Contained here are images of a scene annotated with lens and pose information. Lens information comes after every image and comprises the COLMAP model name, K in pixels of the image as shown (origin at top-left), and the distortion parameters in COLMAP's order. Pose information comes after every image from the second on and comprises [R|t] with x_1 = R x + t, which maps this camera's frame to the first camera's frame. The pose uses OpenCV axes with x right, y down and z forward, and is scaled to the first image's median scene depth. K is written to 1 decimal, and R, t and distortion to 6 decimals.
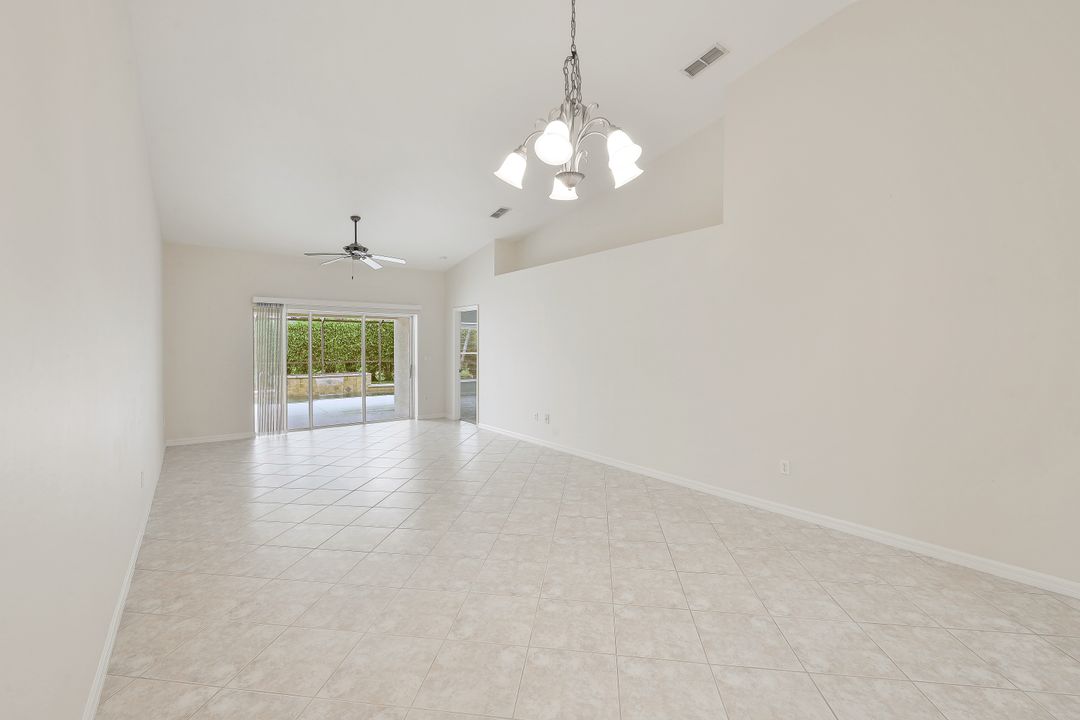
lens RADIAL K [[445.2, 0, 540.9], [0, 445.2, 353.3], [0, 0, 1]] dist [-0.002029, 0.000114]
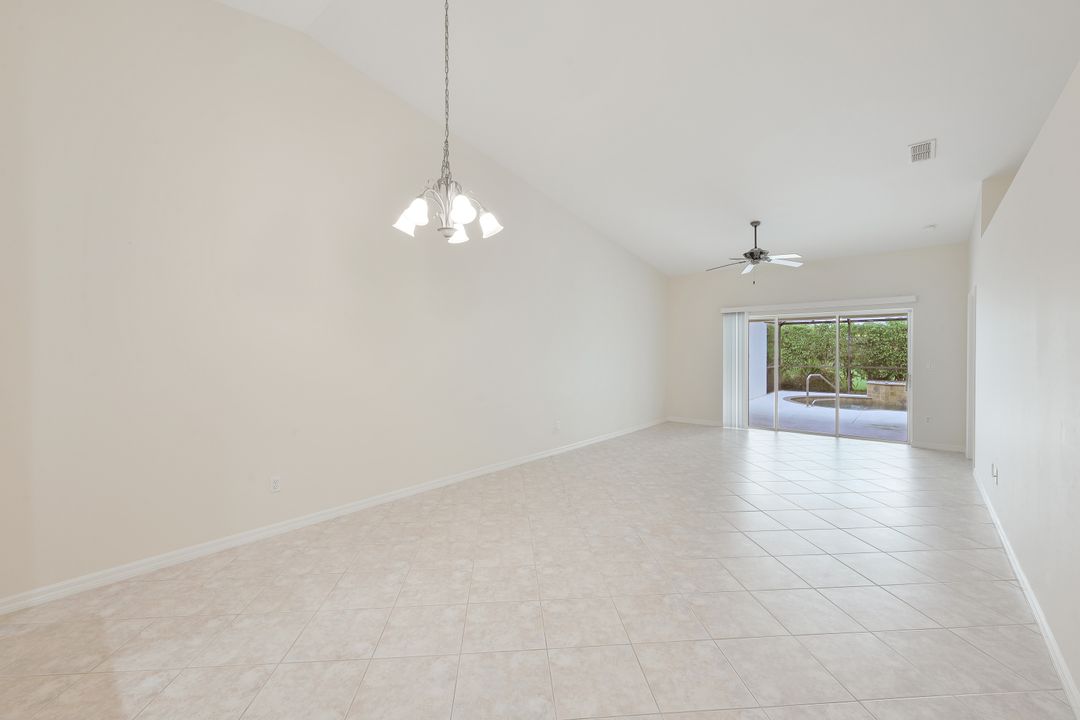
lens RADIAL K [[445.2, 0, 541.3], [0, 445.2, 355.3], [0, 0, 1]] dist [-0.002029, 0.000114]
pose [[0.203930, 0.012637, -0.978904, 0.404485], [-0.013973, 0.999852, 0.009997, -0.006253], [0.978886, 0.011639, 0.204076, 0.271145]]
